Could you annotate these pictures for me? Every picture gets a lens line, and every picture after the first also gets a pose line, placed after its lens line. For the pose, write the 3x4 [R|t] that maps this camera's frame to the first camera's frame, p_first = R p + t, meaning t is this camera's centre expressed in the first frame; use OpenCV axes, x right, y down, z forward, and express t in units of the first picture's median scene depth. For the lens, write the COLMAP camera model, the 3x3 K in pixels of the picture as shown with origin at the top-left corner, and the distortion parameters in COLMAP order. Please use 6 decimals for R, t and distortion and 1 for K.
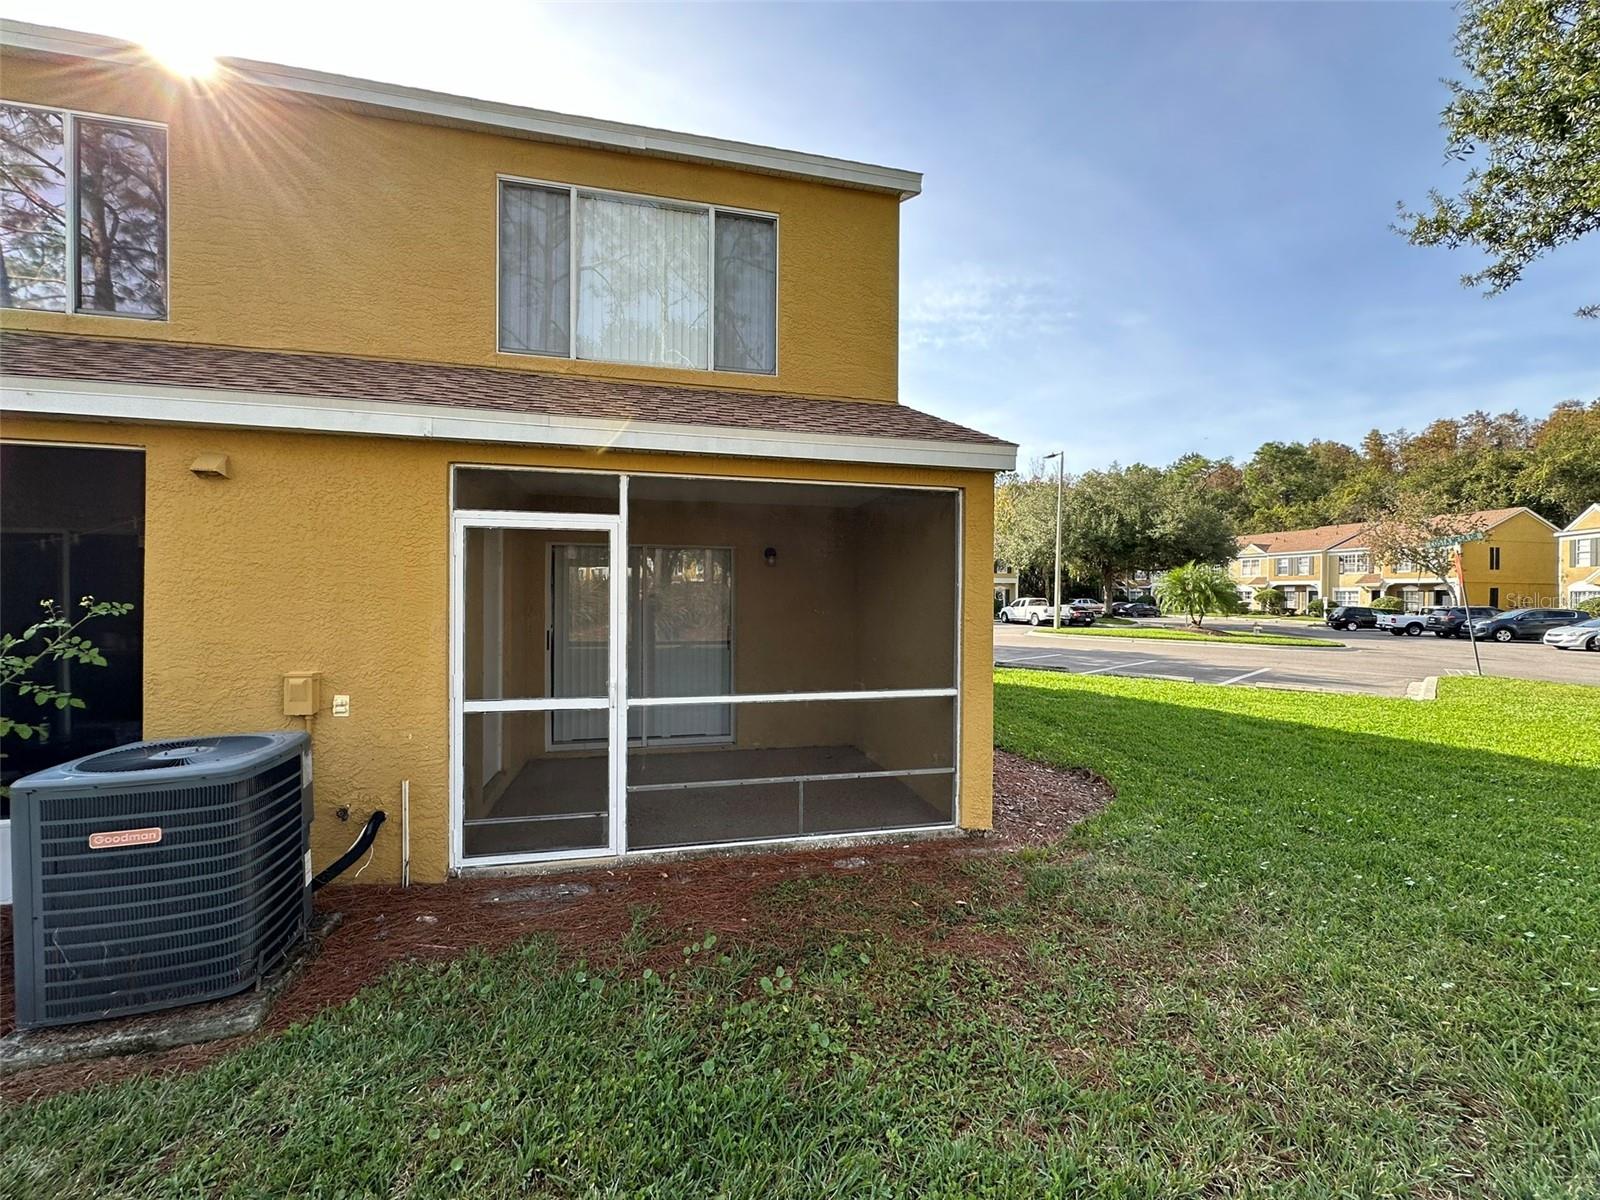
lens RADIAL K [[636.0, 0, 800.9], [0, 636.0, 594.9], [0, 0, 1]] dist [-0.005492, 0.001313]
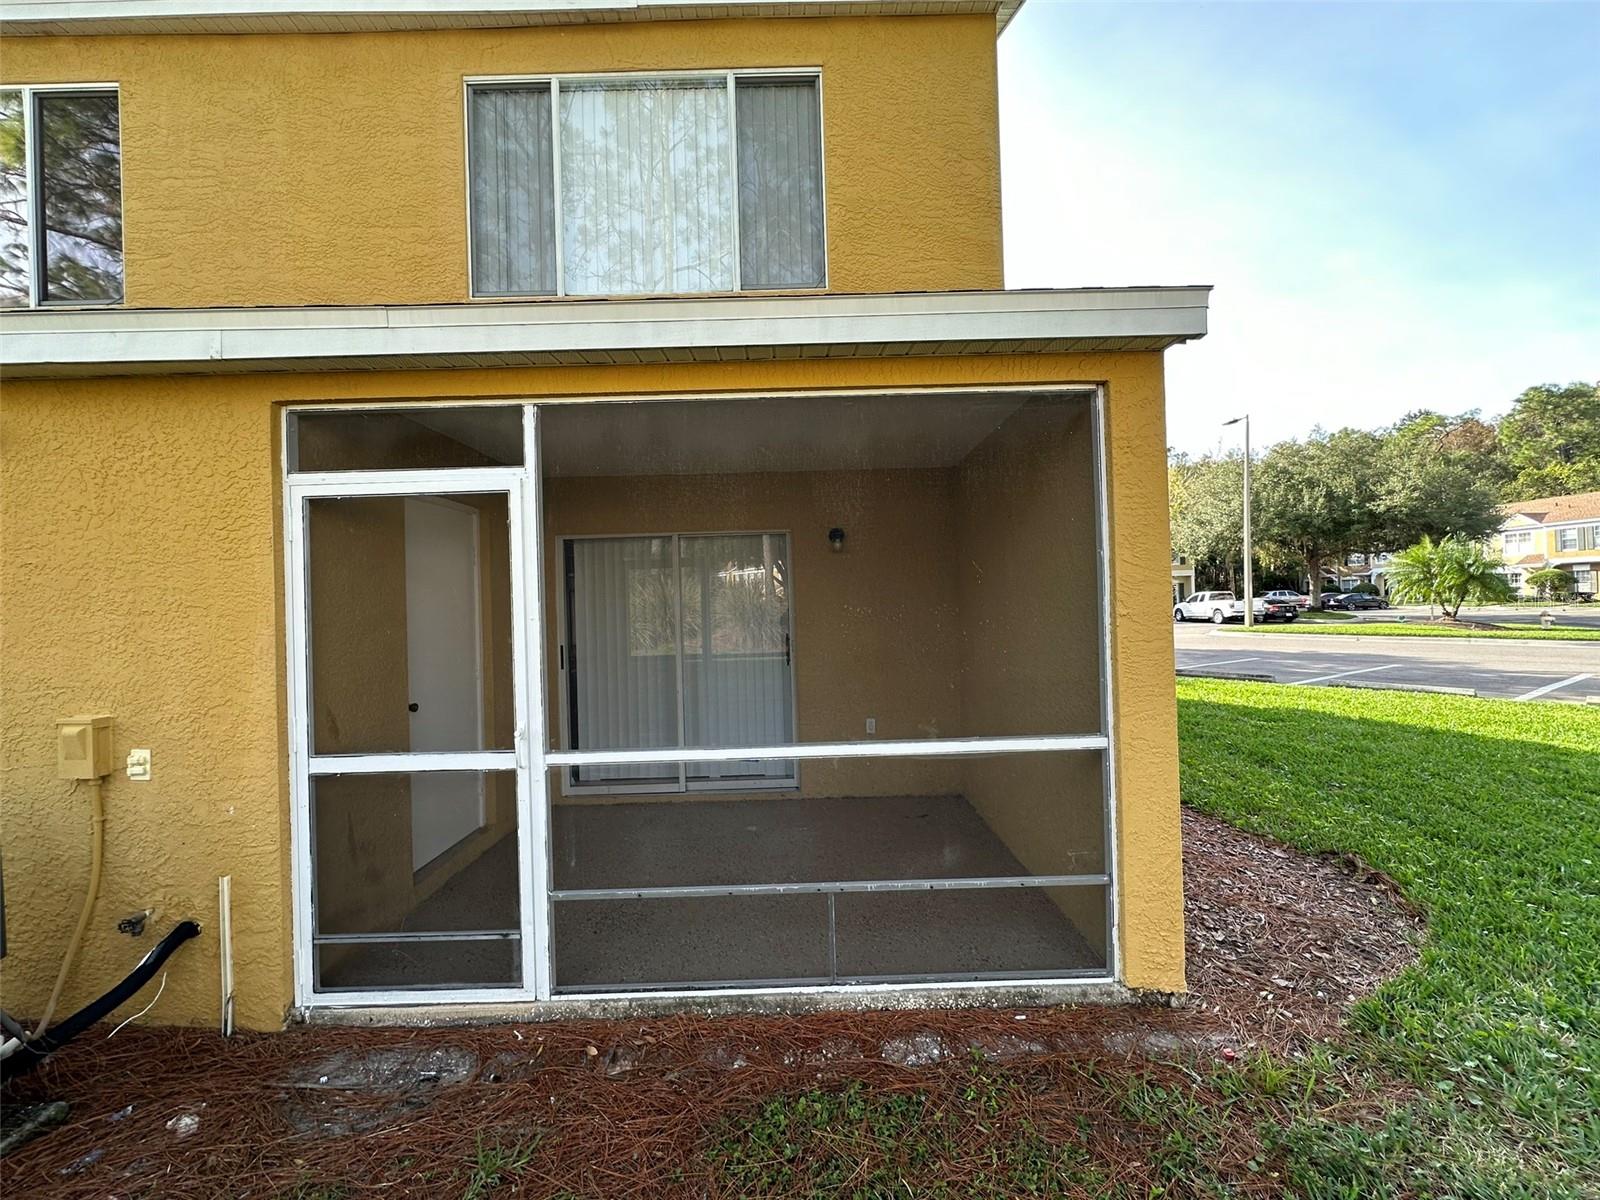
lens RADIAL K [[636.0, 0, 801.3], [0, 636.0, 596.2], [0, 0, 1]] dist [-0.005492, 0.001313]
pose [[0.974319, -0.037026, -0.222109, 0.109163], [0.035197, 0.999306, -0.012190, 0.019765], [0.222406, 0.004059, 0.974946, 0.382909]]
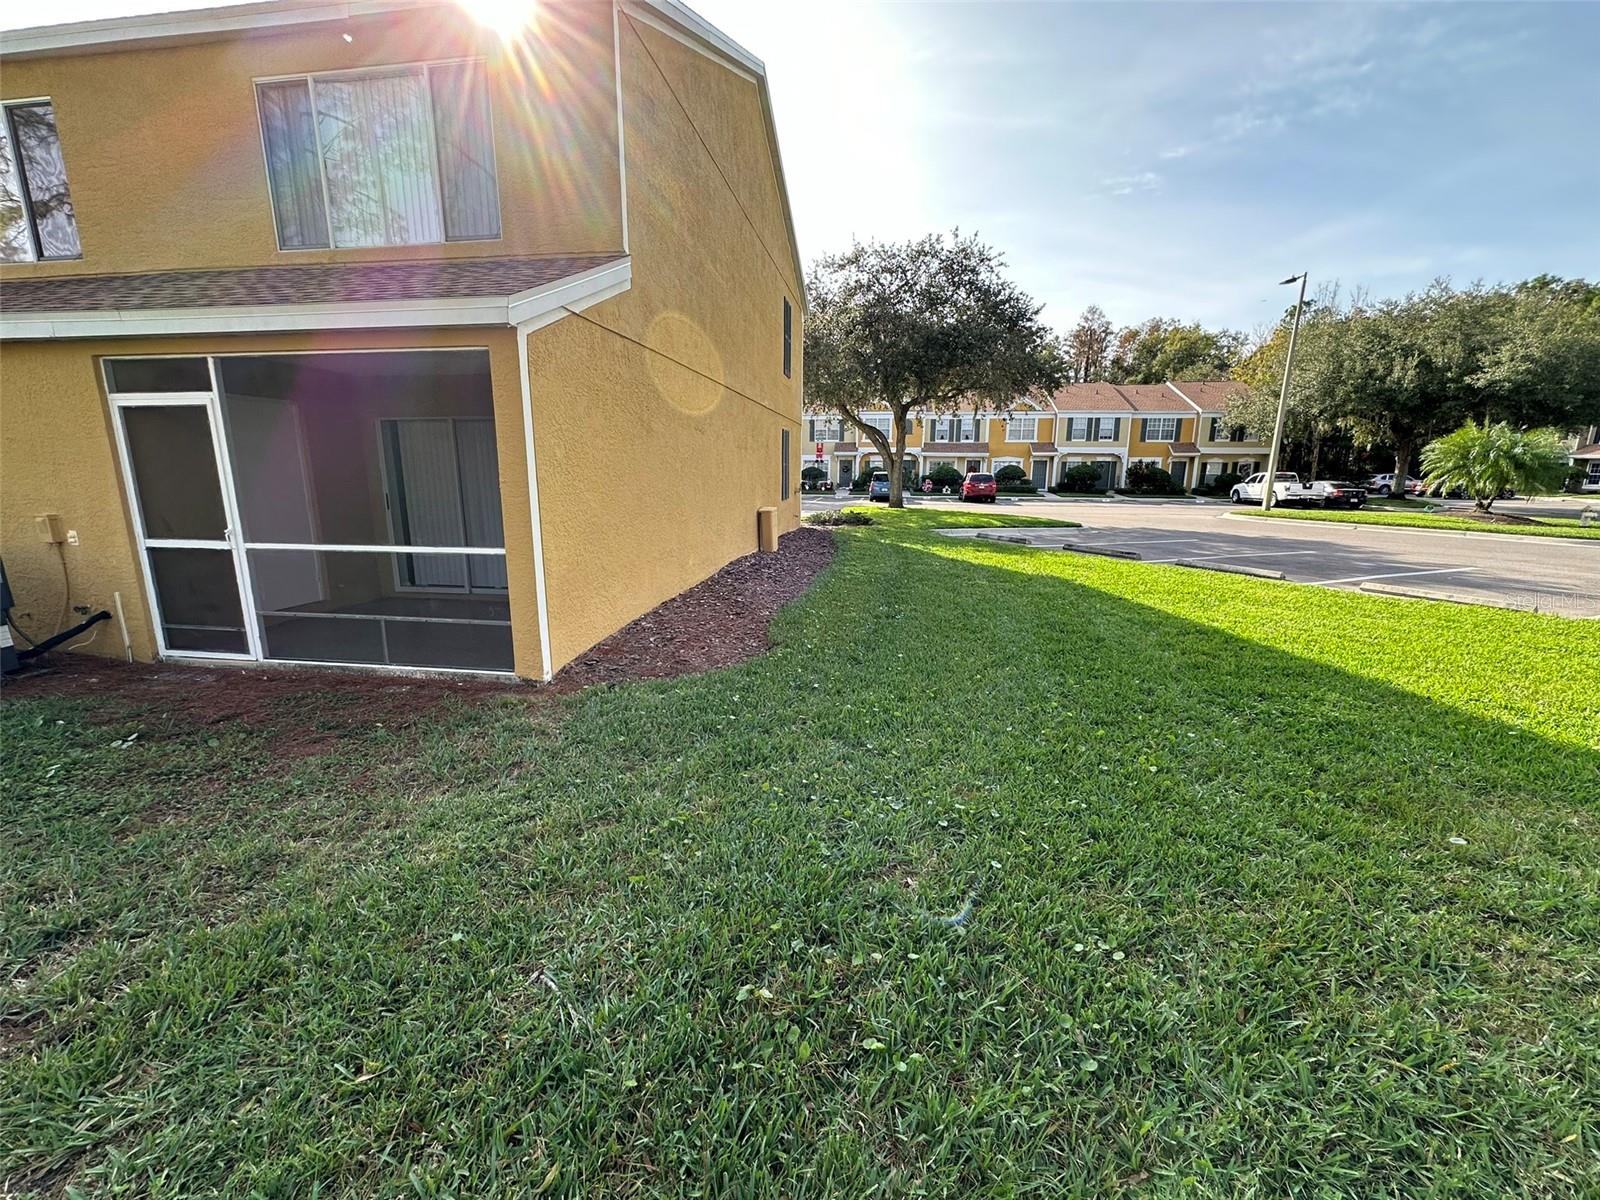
lens RADIAL K [[636.0, 0, 801.7], [0, 636.0, 596.4], [0, 0, 1]] dist [-0.005492, 0.001313]
pose [[0.930234, 0.068448, -0.360526, 1.072459], [0.002558, 0.981217, 0.192889, 0.024437], [0.366957, -0.180354, 0.912587, 0.207976]]
